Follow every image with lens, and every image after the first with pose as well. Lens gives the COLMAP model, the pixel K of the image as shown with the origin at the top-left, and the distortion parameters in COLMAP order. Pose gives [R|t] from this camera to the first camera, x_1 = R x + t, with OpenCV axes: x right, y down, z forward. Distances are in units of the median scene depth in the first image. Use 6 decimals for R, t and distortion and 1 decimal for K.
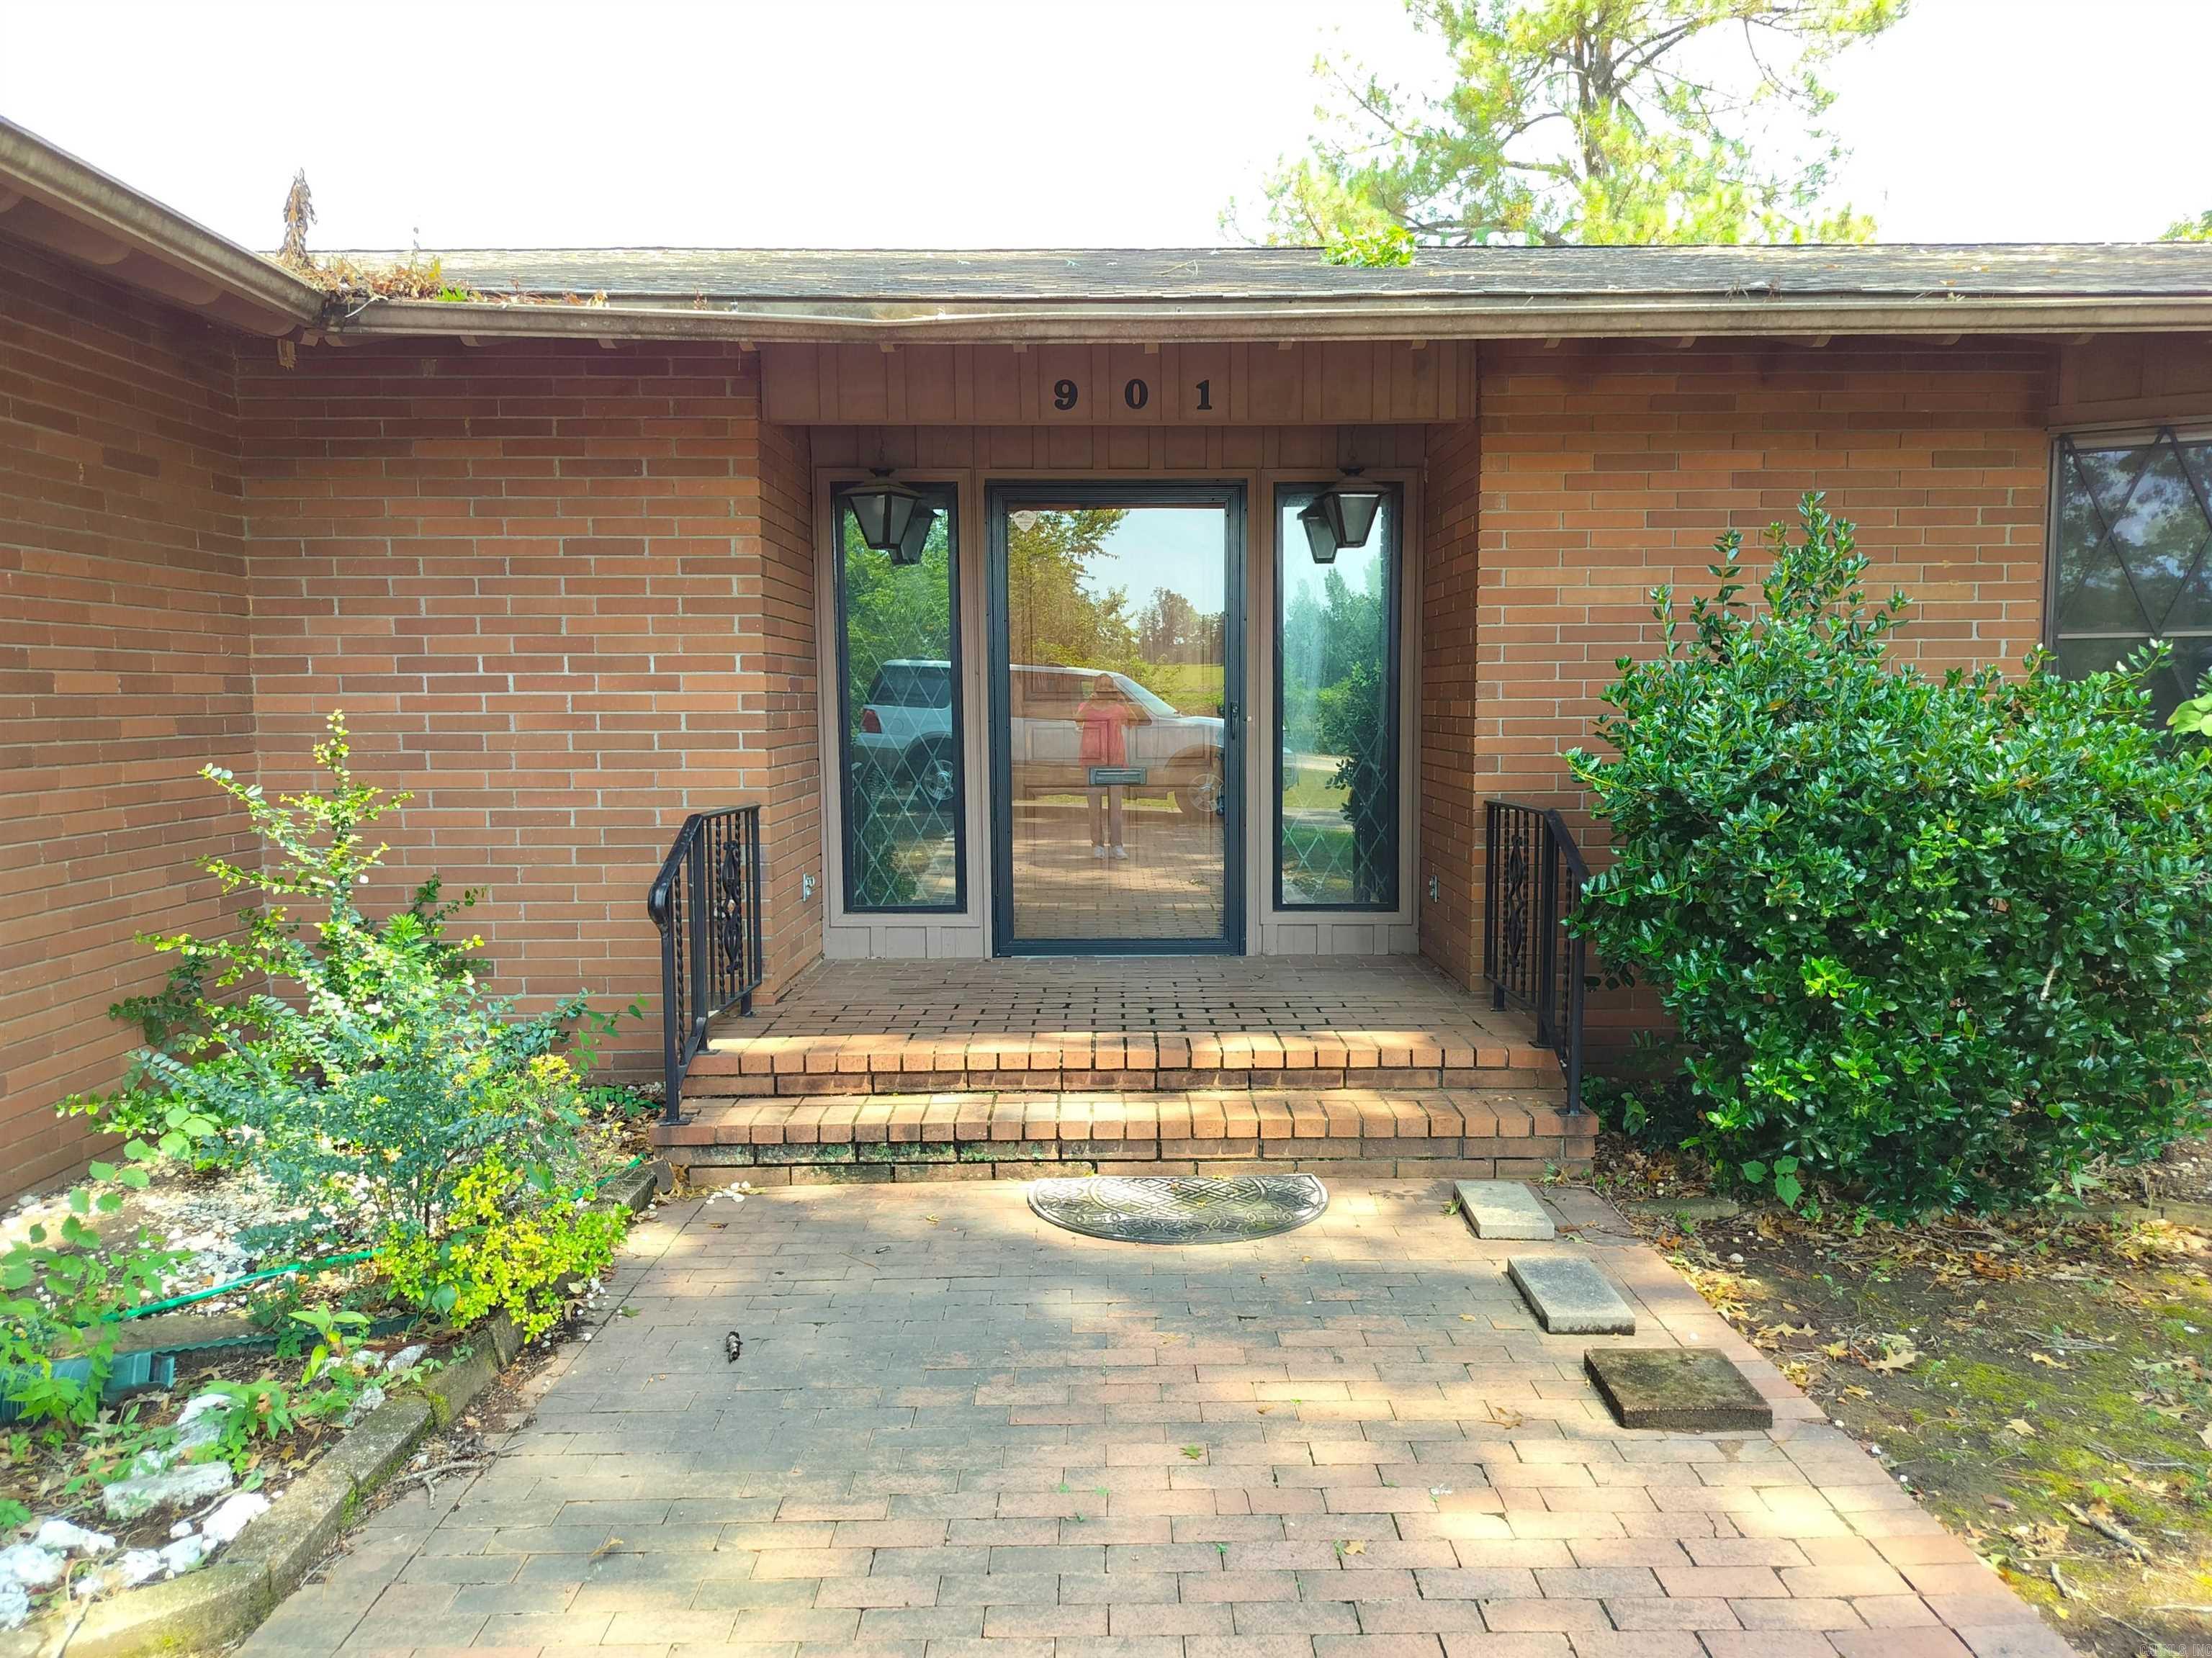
lens RADIAL K [[1520.8, 0, 1111.4], [0, 1520.8, 845.0], [0, 0, 1]] dist [0.007271, -0.017913]
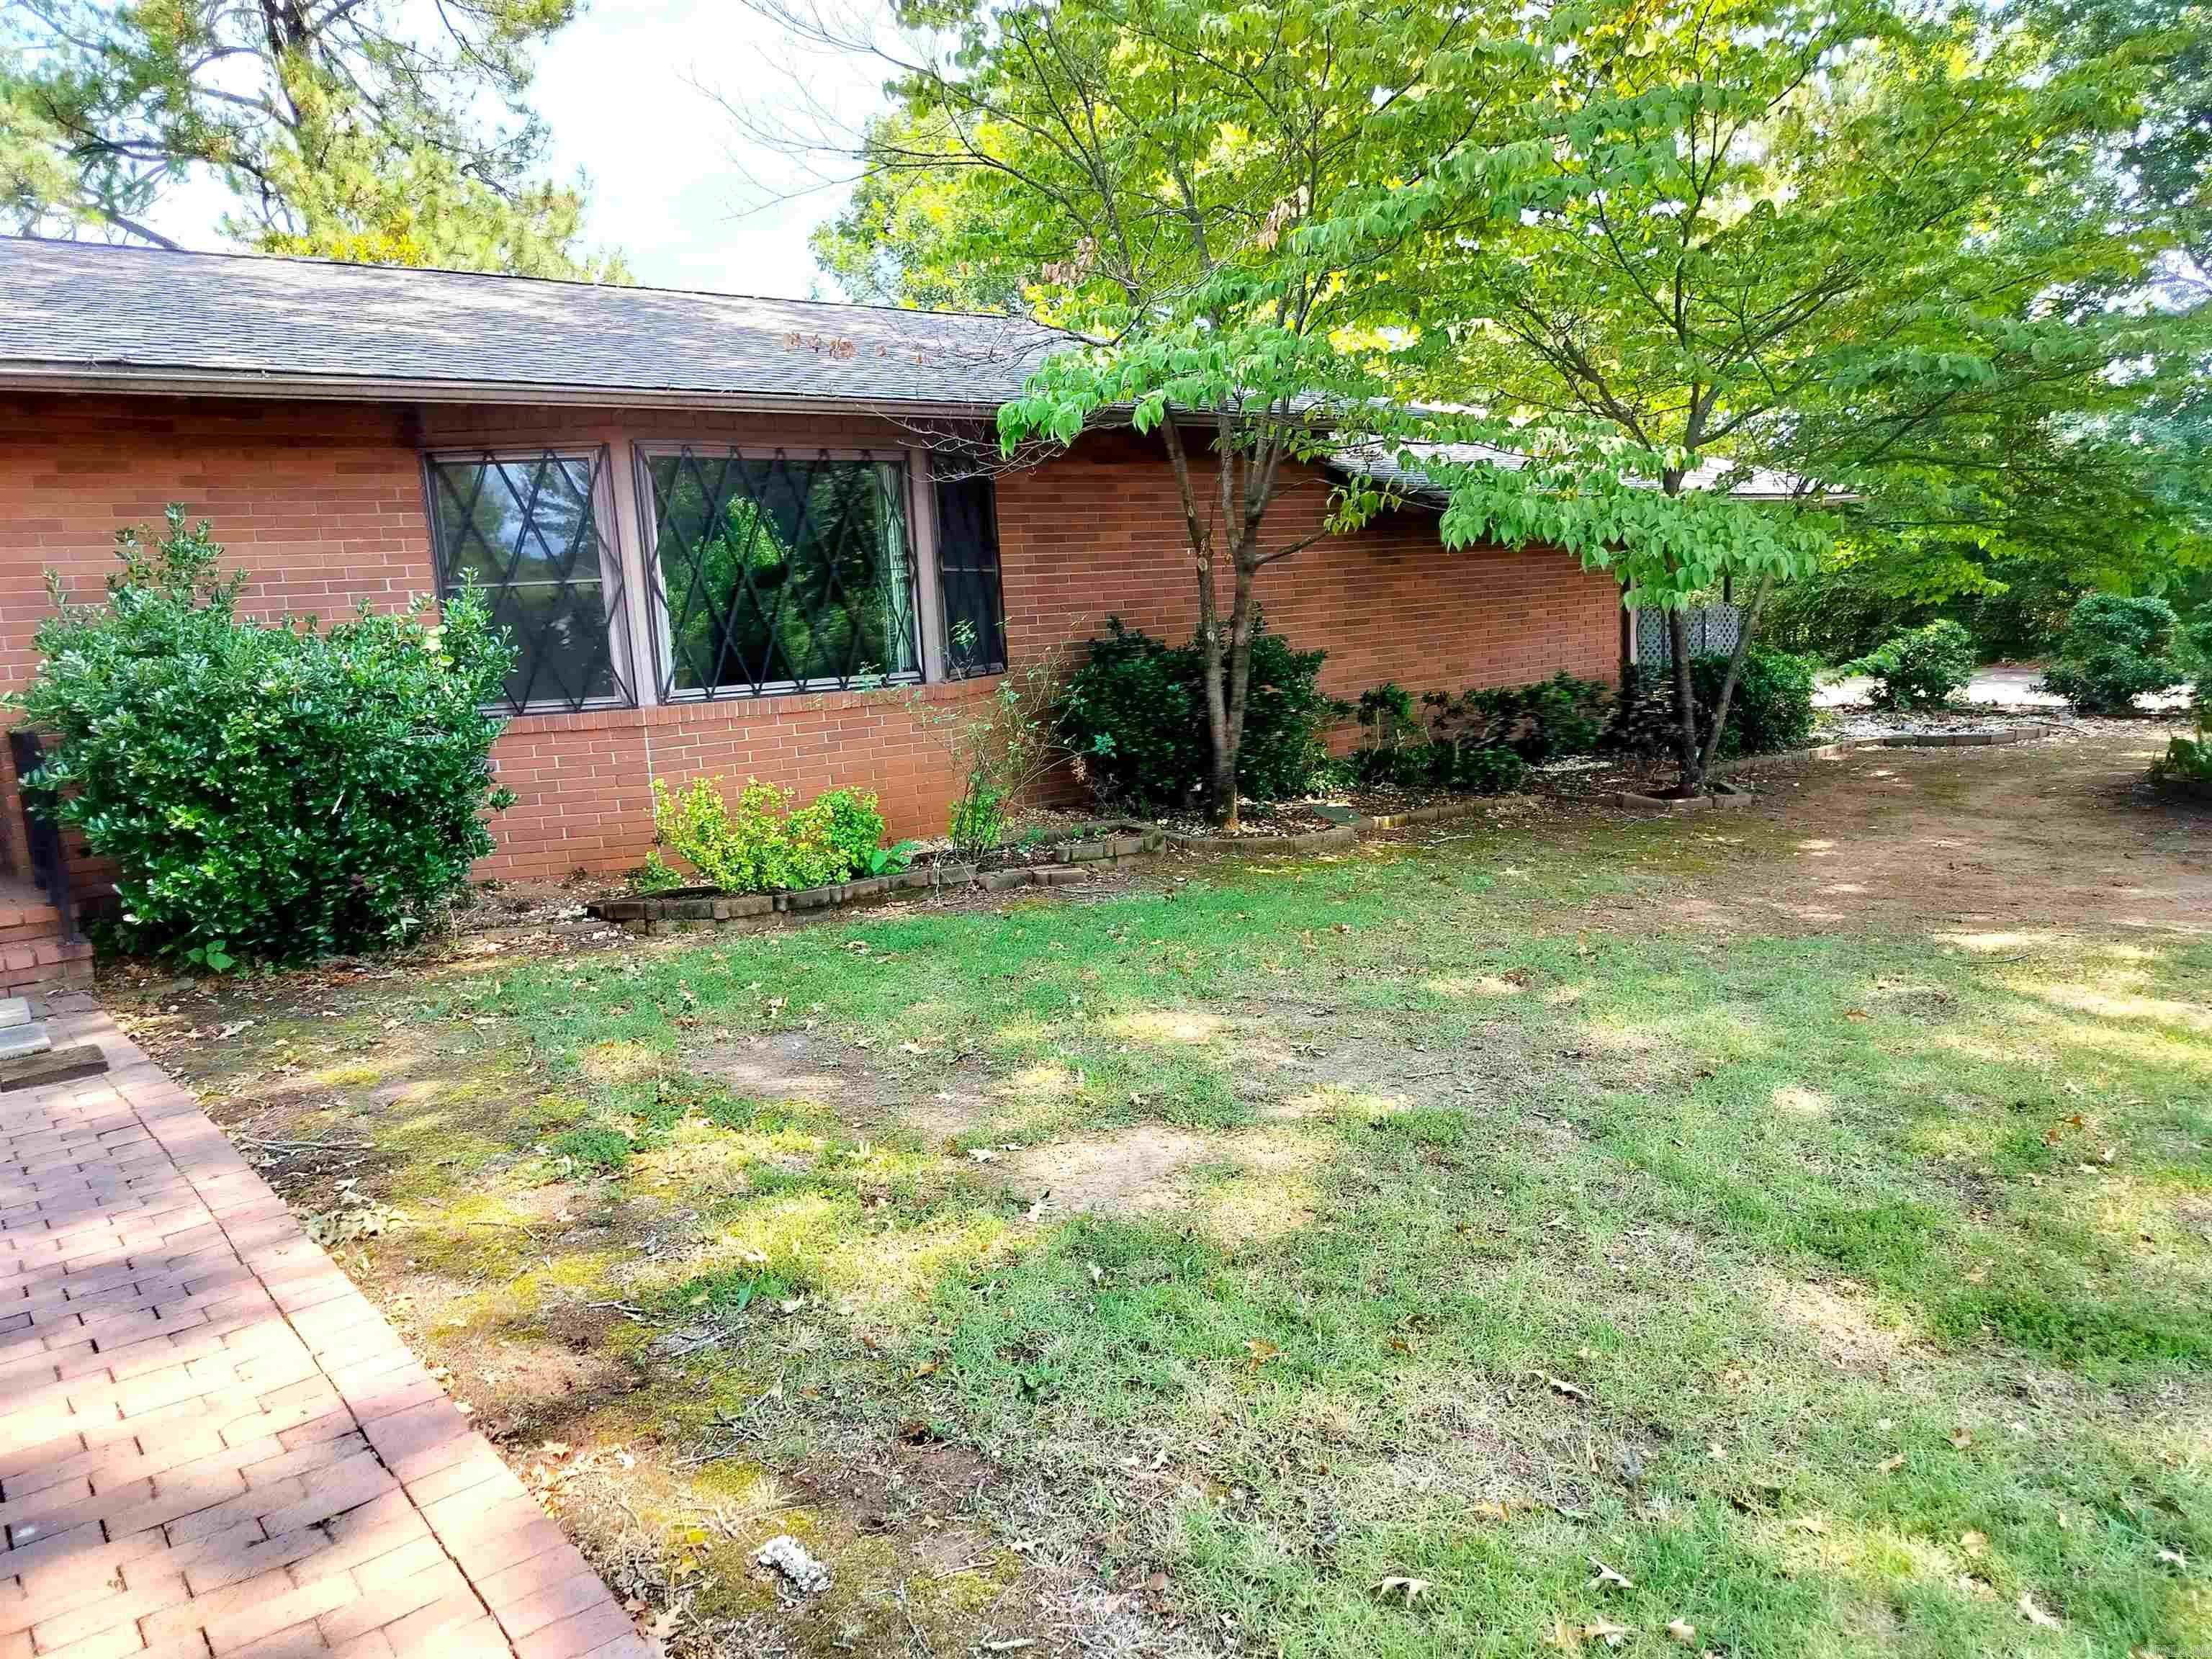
lens RADIAL K [[1521.0, 0, 1111.4], [0, 1521.0, 845.6], [0, 0, 1]] dist [0.007271, -0.017913]
pose [[0.766227, -0.137431, 0.627701, 0.144930], [0.108252, 0.990507, 0.084723, 0.060134], [-0.633386, 0.003033, 0.773830, -0.590378]]
